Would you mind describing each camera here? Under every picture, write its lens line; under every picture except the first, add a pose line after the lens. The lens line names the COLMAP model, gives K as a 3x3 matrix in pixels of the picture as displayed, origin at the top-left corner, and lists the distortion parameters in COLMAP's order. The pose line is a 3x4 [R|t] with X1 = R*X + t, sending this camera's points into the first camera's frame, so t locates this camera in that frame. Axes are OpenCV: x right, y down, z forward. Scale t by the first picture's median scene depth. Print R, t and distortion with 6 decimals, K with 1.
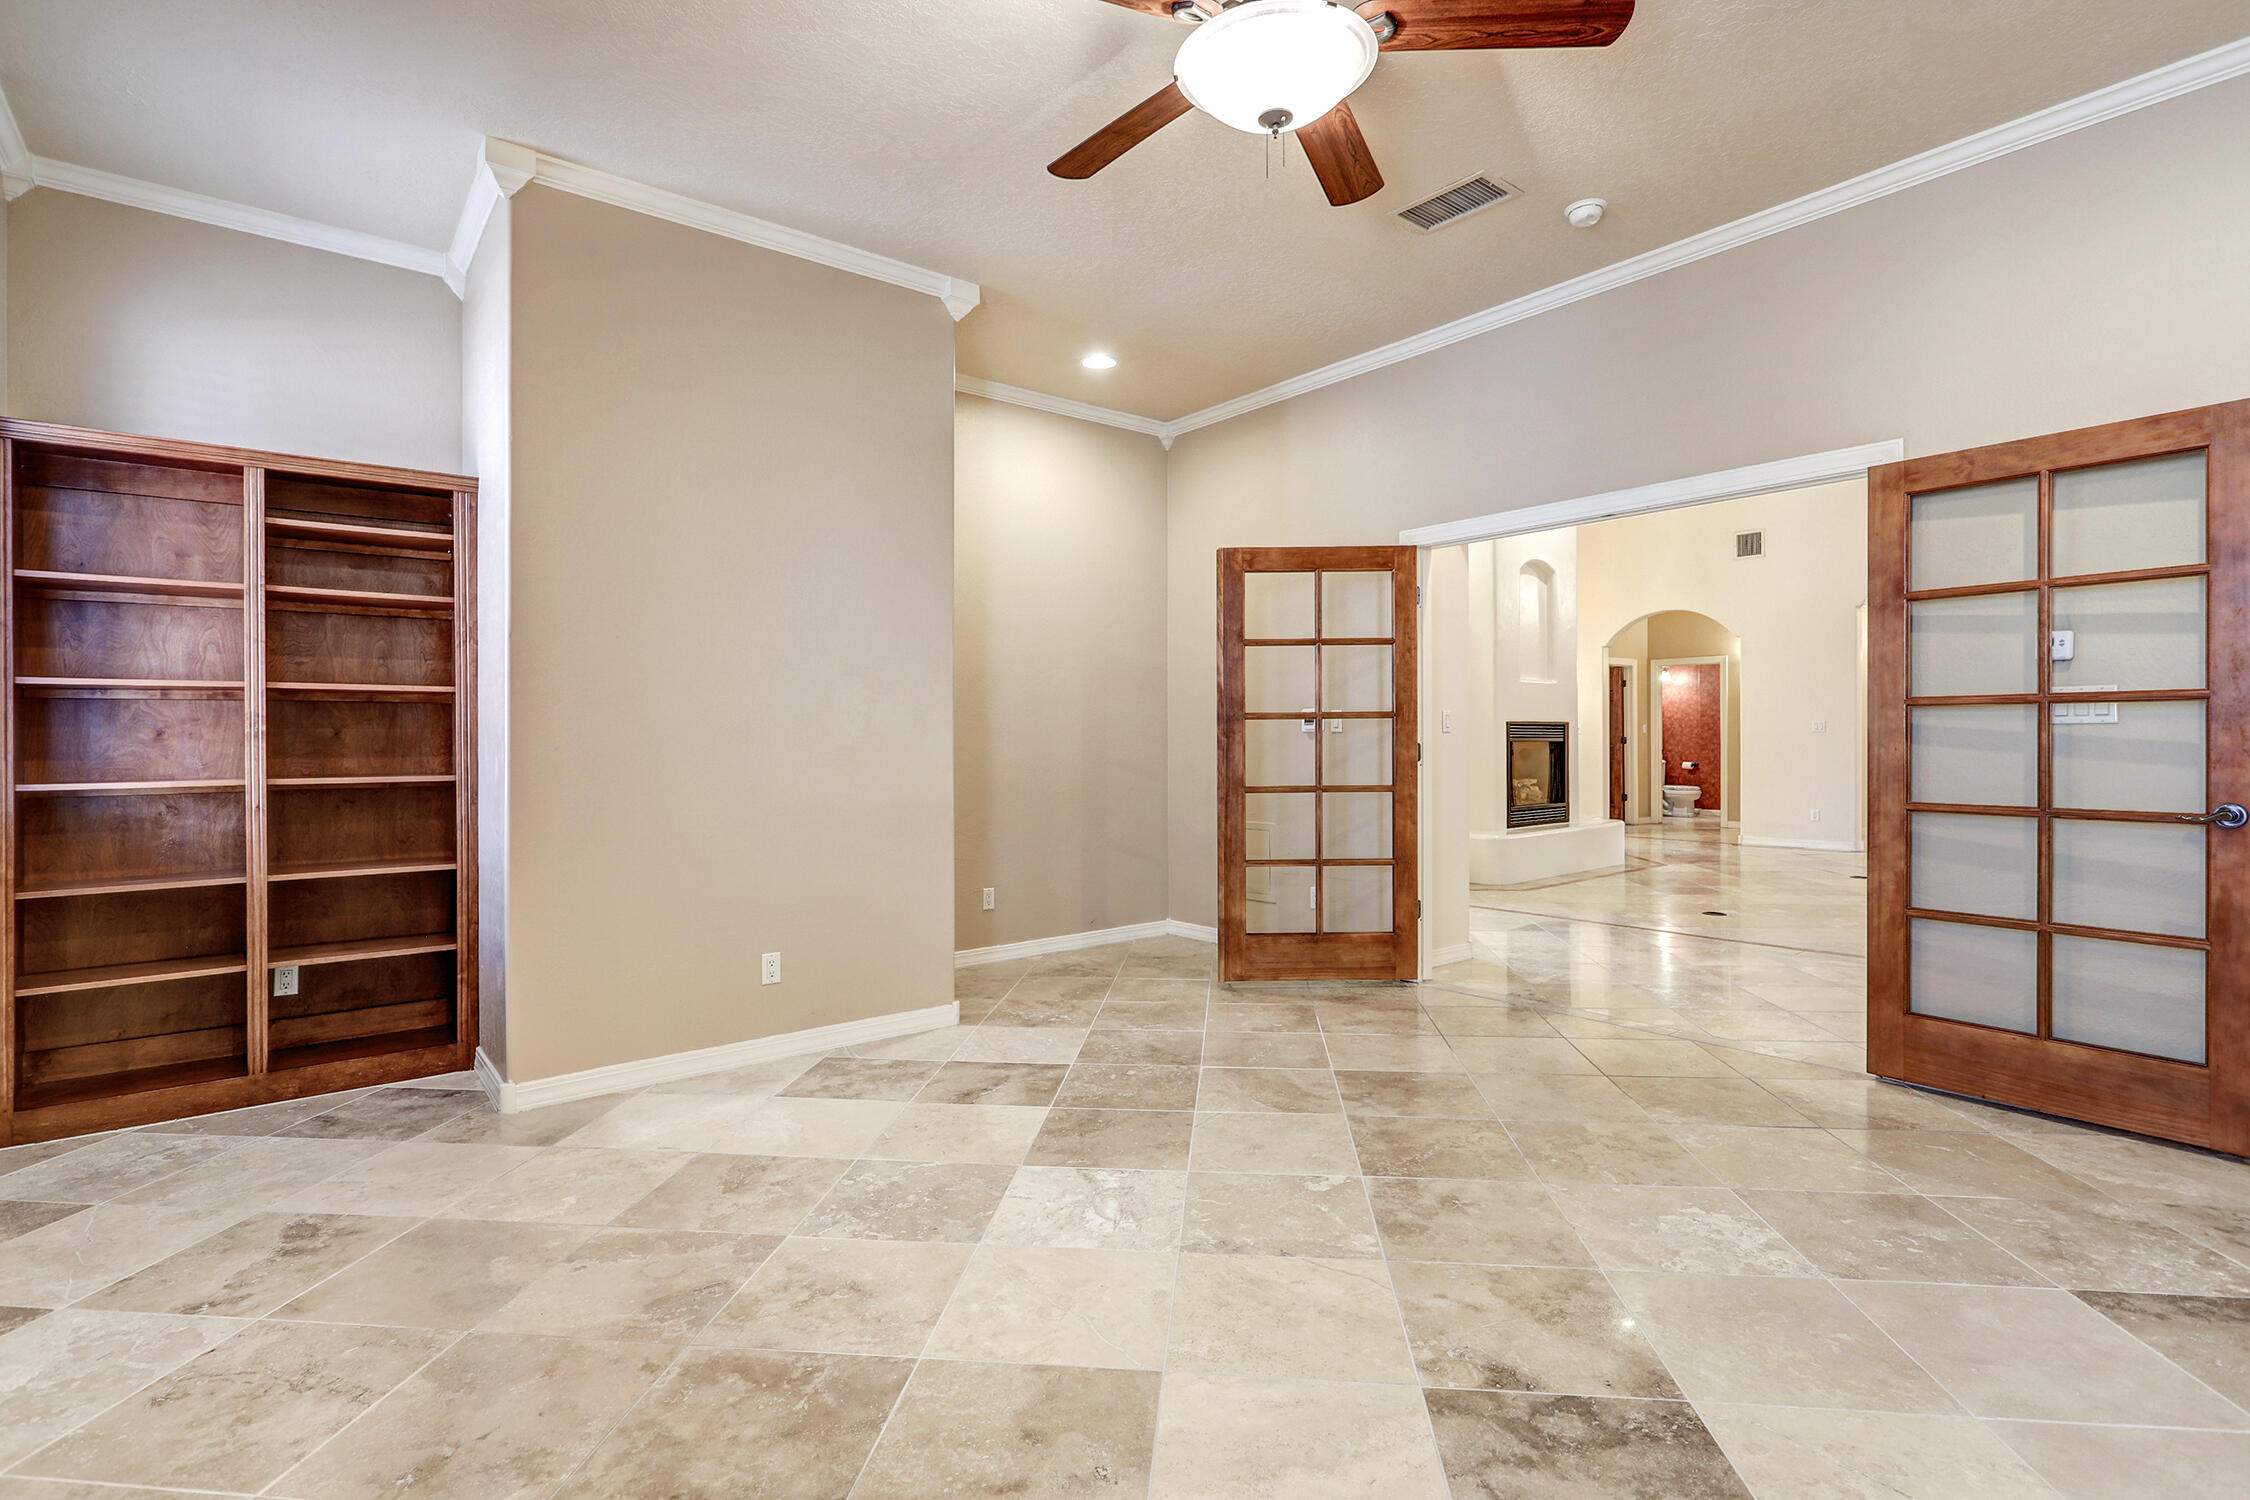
lens RADIAL K [[1080.9, 0, 1127.5], [0, 1080.9, 741.7], [0, 0, 1]] dist [-0.001016, 0.000599]
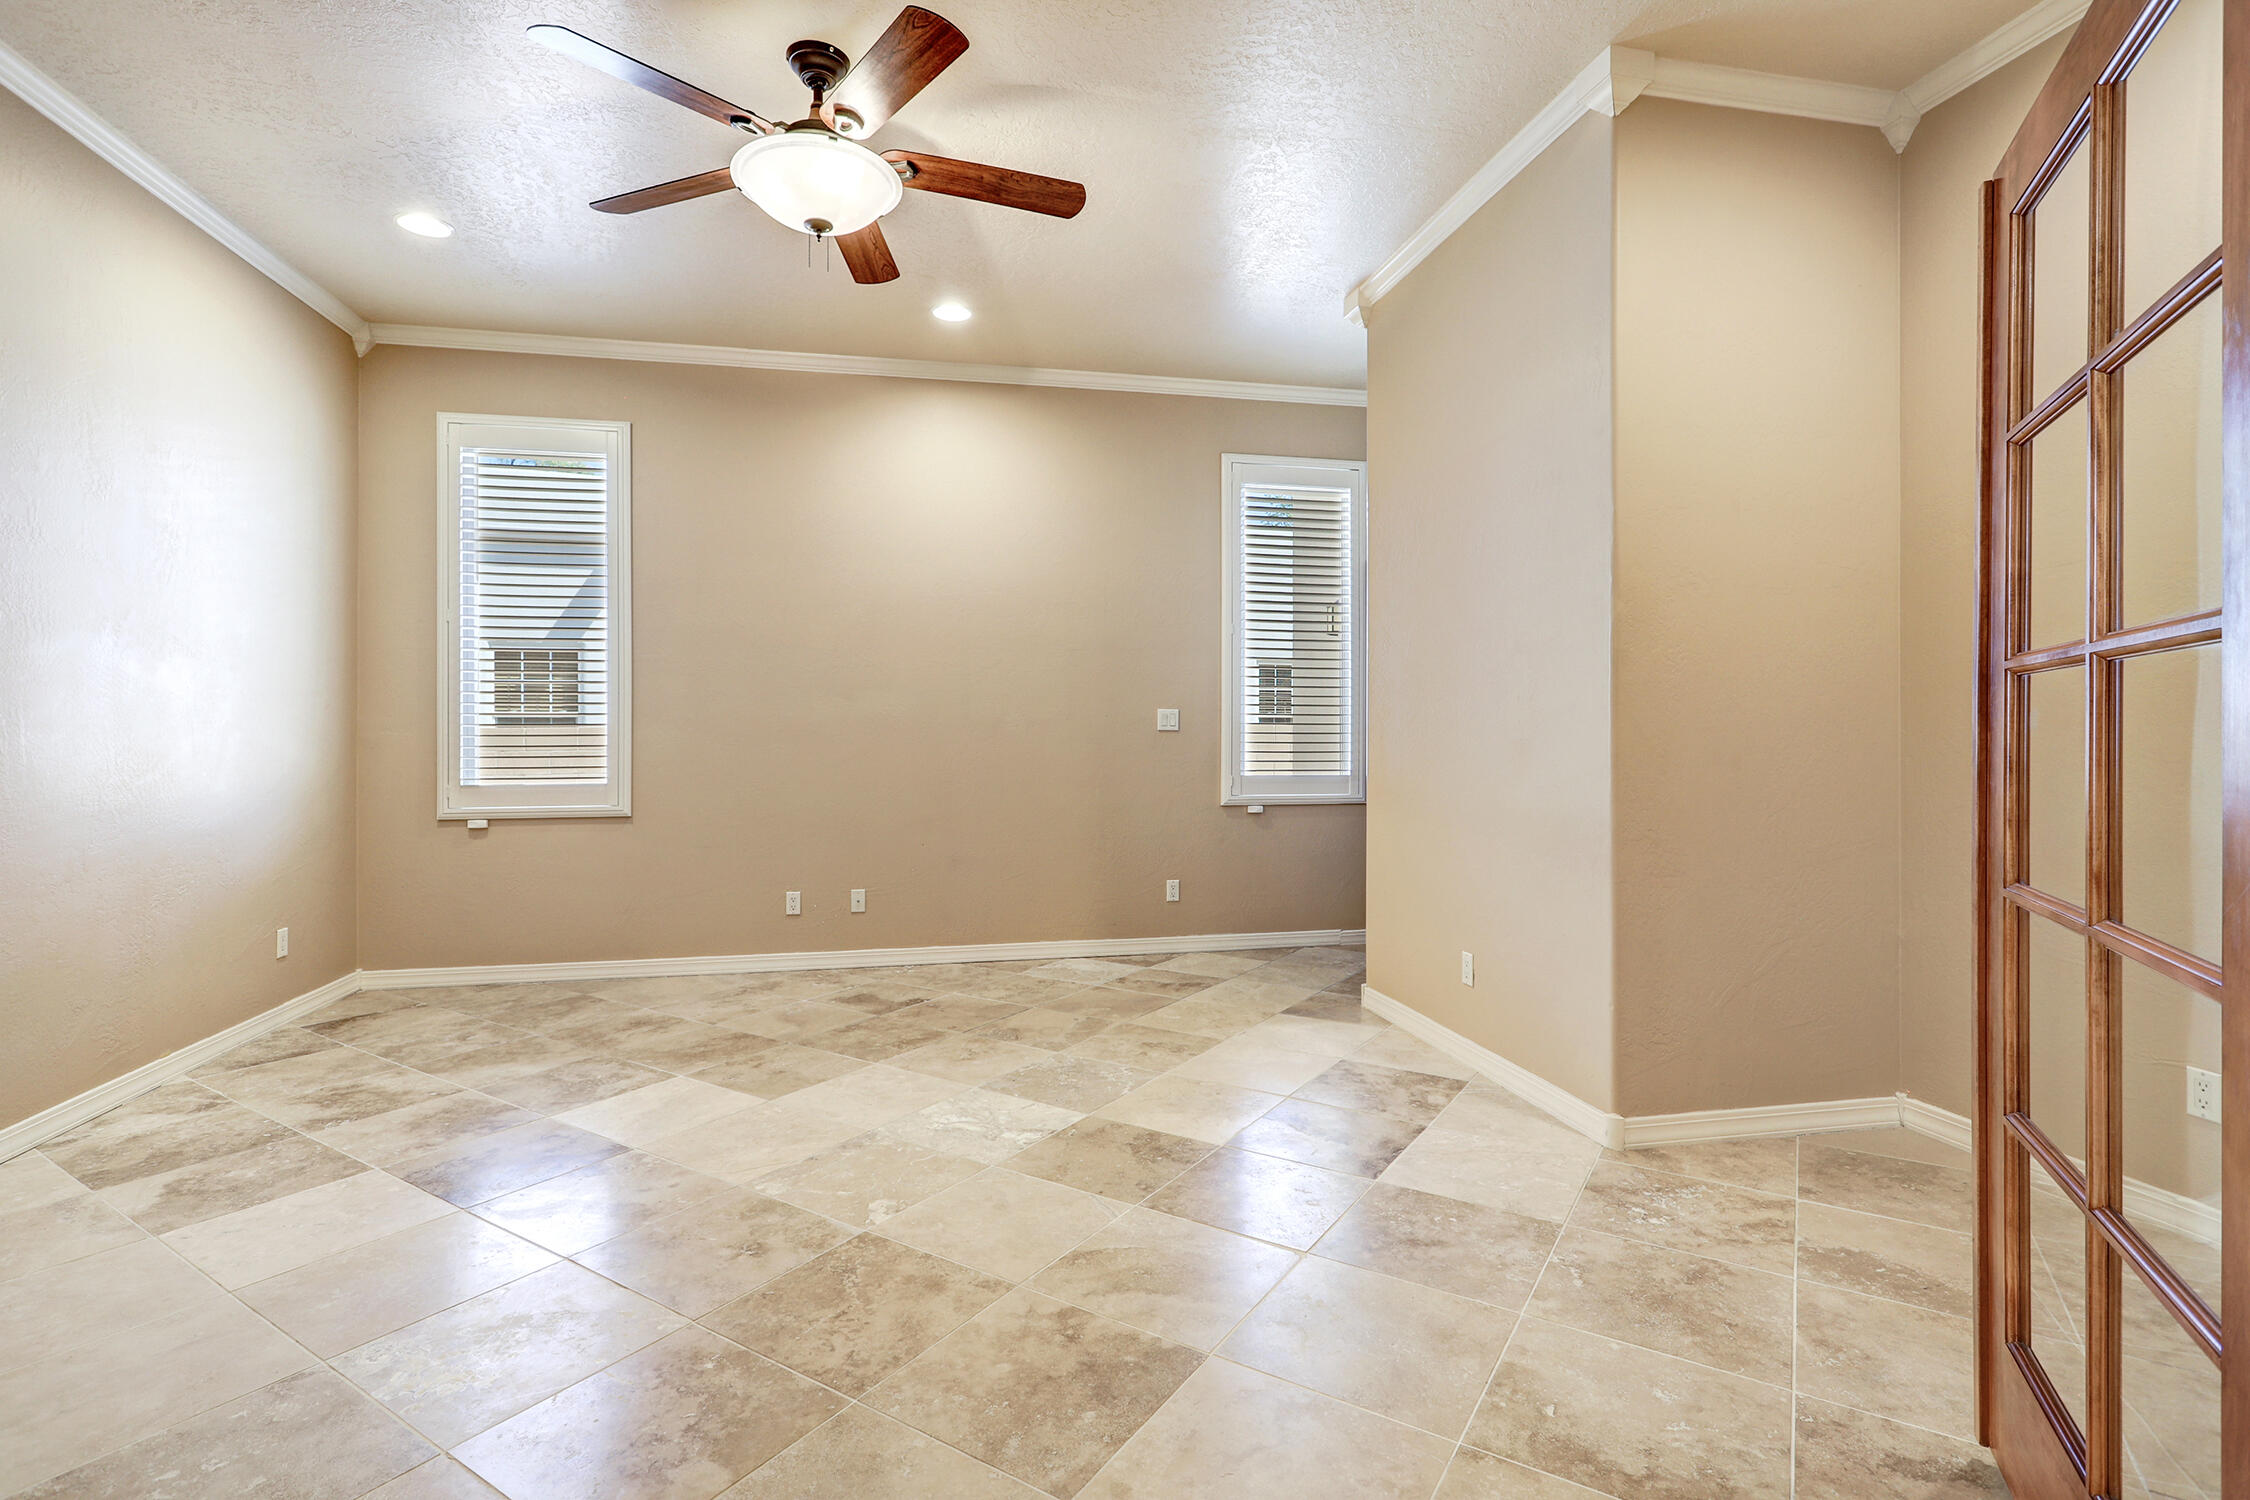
lens RADIAL K [[1080.9, 0, 1127.5], [0, 1080.9, 741.7], [0, 0, 1]] dist [-0.001016, 0.000599]
pose [[-0.462154, 0.016576, -0.886645, 0.900049], [0.005729, 0.999860, 0.015706, -0.013665], [0.886781, 0.002179, -0.462184, 1.602119]]
